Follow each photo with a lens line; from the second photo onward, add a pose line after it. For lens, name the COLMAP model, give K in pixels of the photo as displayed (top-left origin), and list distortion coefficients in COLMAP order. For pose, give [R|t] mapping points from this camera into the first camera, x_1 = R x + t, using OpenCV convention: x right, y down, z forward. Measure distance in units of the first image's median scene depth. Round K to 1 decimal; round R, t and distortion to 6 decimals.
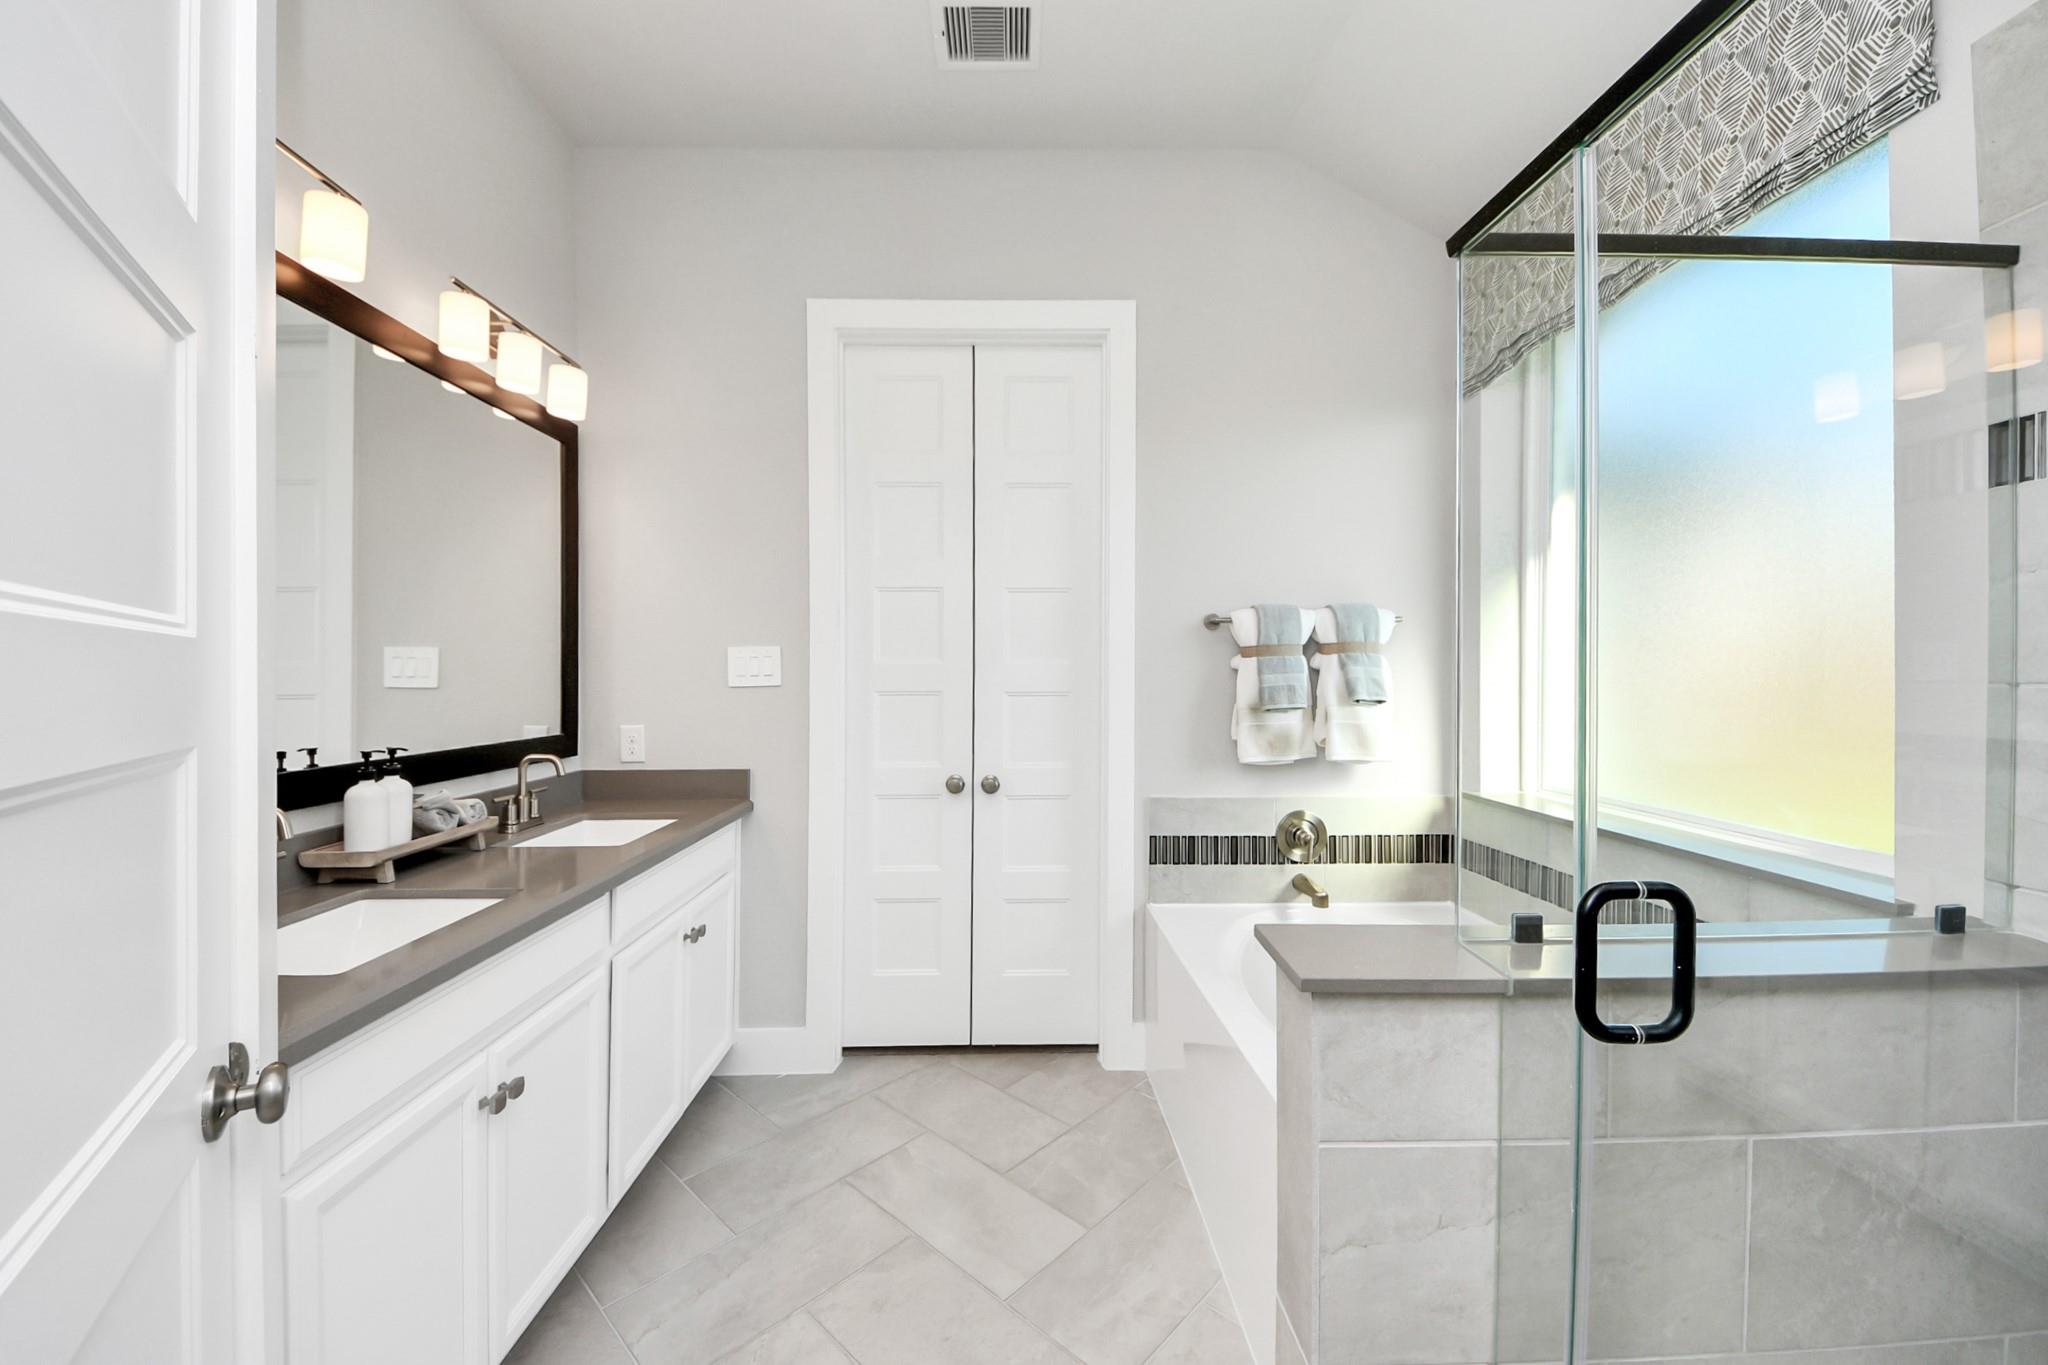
lens RADIAL K [[815.2, 0, 1019.8], [0, 815.2, 673.7], [0, 0, 1]] dist [0.087500, -0.057283]
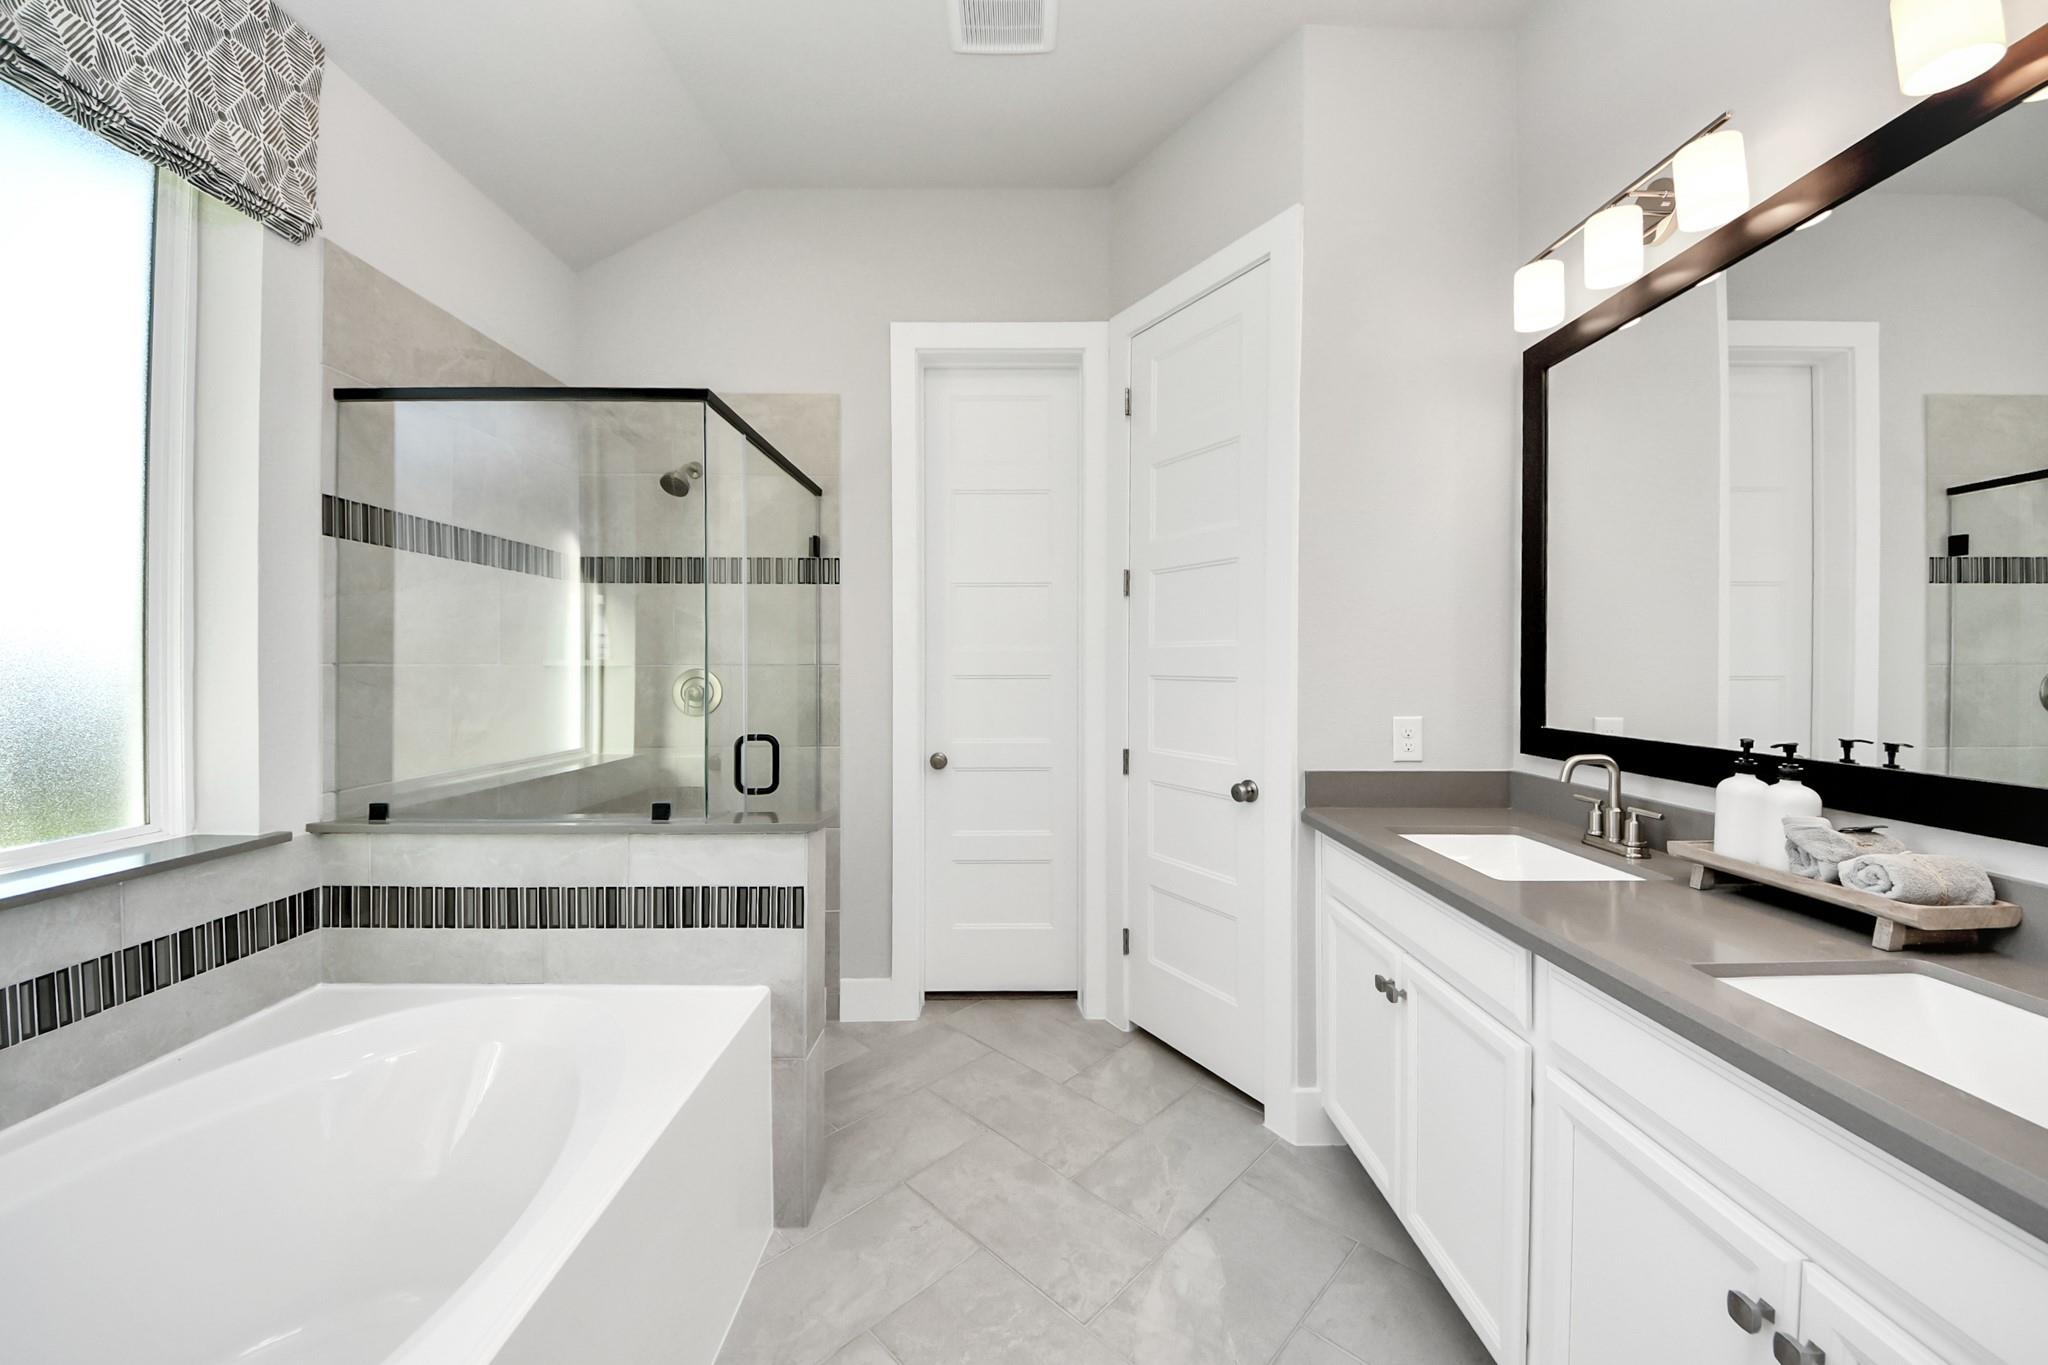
lens RADIAL K [[762.5, 0, 1026.5], [0, 762.5, 693.3], [0, 0, 1]] dist [0.043033, -0.027184]
pose [[-0.999966, 0.006864, -0.004635, -0.058365], [0.006691, 0.999315, 0.036398, 0.011694], [0.004882, 0.036365, -0.999327, 1.299753]]
